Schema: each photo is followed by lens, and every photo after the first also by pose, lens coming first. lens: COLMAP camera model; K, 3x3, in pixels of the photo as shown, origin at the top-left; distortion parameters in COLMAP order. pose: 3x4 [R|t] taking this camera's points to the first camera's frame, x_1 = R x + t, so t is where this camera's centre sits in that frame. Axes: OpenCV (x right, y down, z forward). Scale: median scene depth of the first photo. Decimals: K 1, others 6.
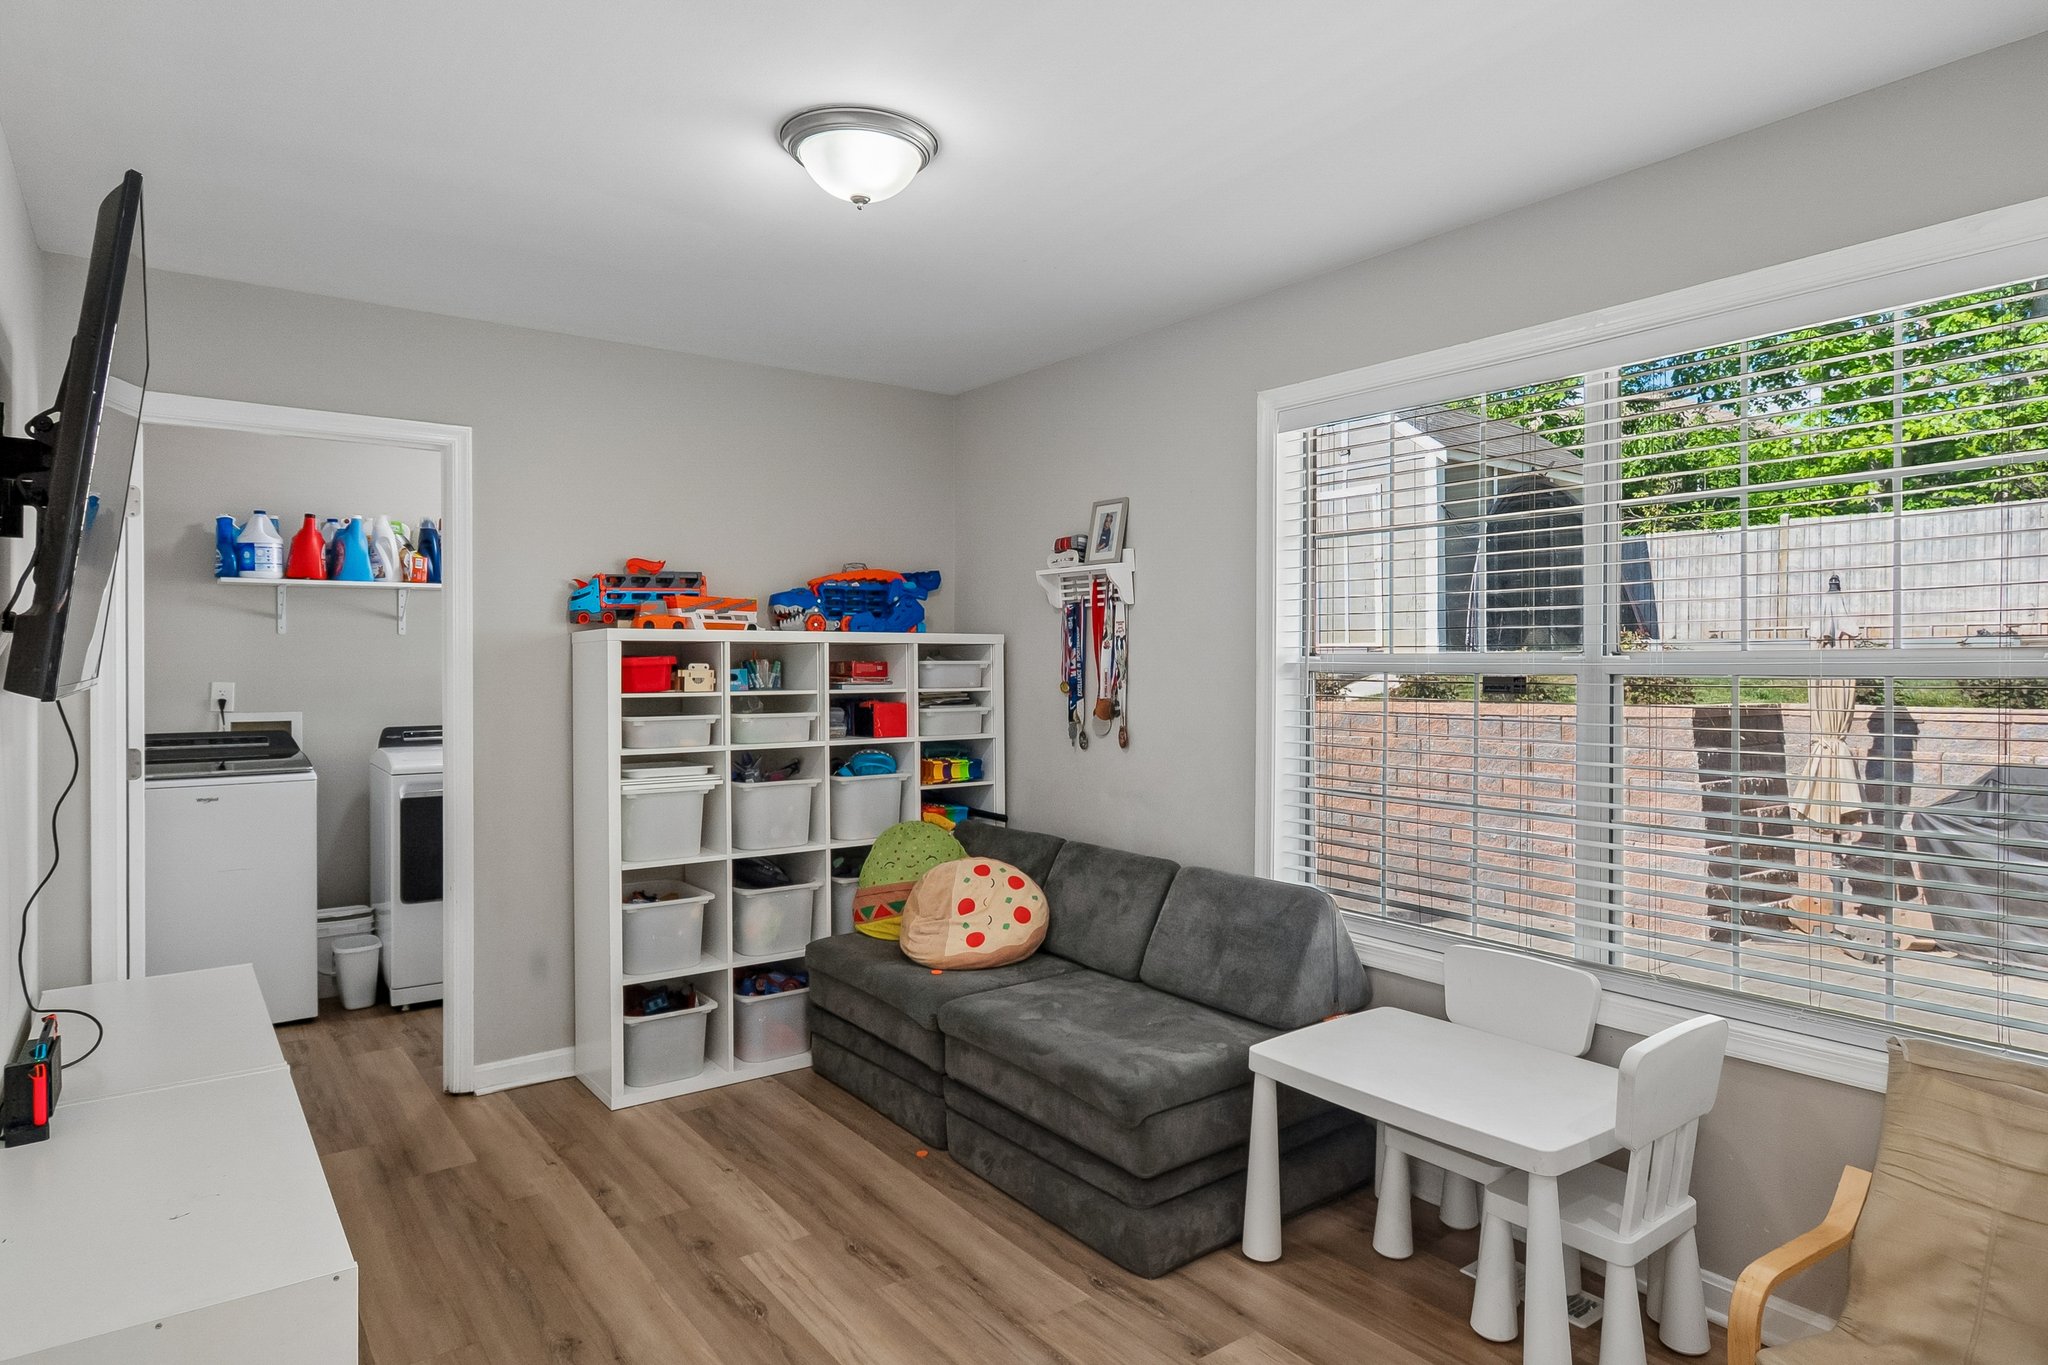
lens RADIAL K [[1166.9, 0, 1018.8], [0, 1166.9, 669.3], [0, 0, 1]] dist [-0.003403, -0.000864]
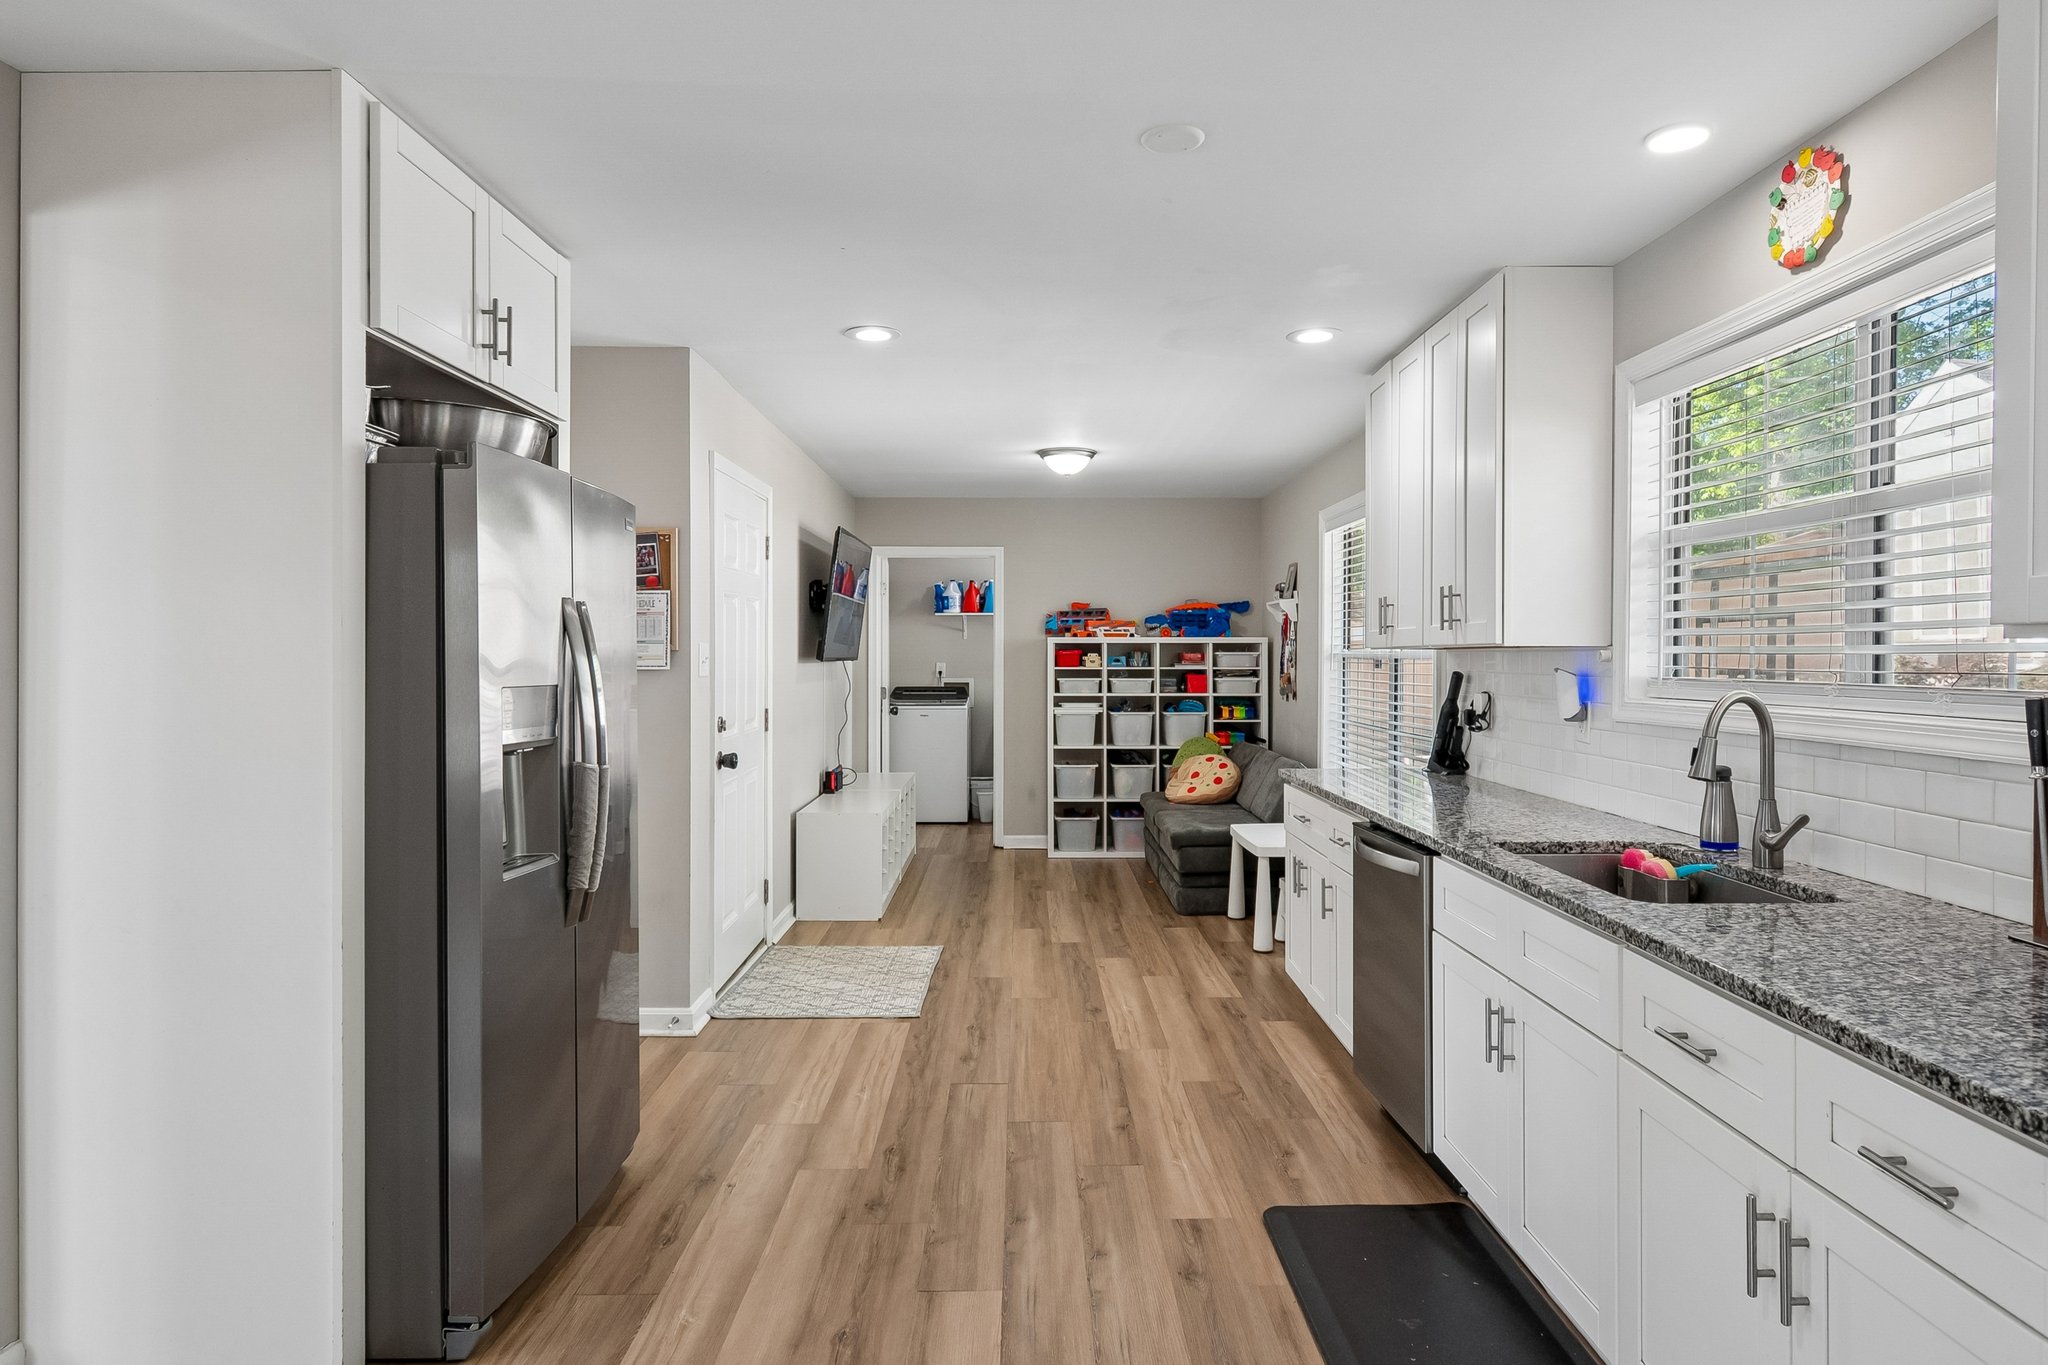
lens RADIAL K [[1166.9, 0, 1018.8], [0, 1166.9, 669.3], [0, 0, 1]] dist [-0.003403, -0.000864]
pose [[0.801076, 0.008691, -0.598499, 0.812516], [-0.004896, 0.999956, 0.007967, 0.006764], [0.598542, -0.003452, 0.801084, -0.699033]]
